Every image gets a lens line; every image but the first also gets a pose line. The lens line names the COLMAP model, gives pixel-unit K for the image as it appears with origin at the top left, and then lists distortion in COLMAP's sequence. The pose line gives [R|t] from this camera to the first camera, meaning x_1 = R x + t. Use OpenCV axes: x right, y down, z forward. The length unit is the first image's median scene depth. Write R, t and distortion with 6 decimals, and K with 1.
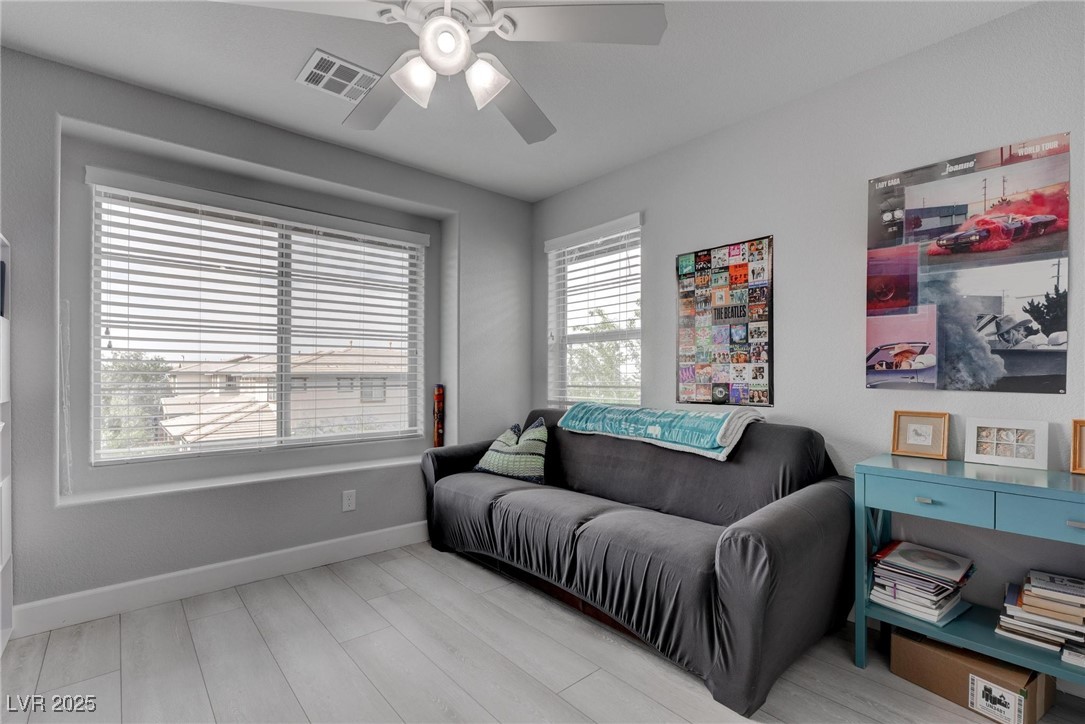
lens RADIAL K [[498.5, 0, 542.5], [0, 498.5, 362.0], [0, 0, 1]] dist [-0.001355, 0.000193]
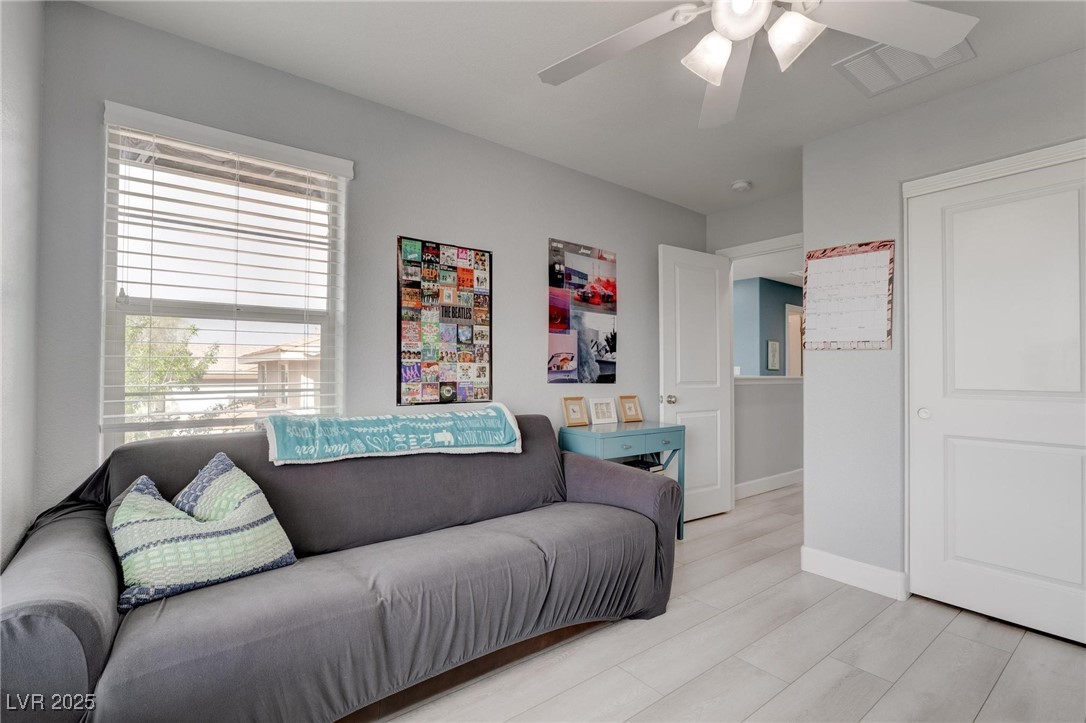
lens RADIAL K [[499.0, 0, 543.0], [0, 499.0, 361.5], [0, 0, 1]] dist [-0.001355, 0.000193]
pose [[0.060603, 0.025047, 0.997848, -0.648745], [-0.026766, 0.999366, -0.023459, 0.020602], [-0.997803, -0.025287, 0.061235, 0.780289]]
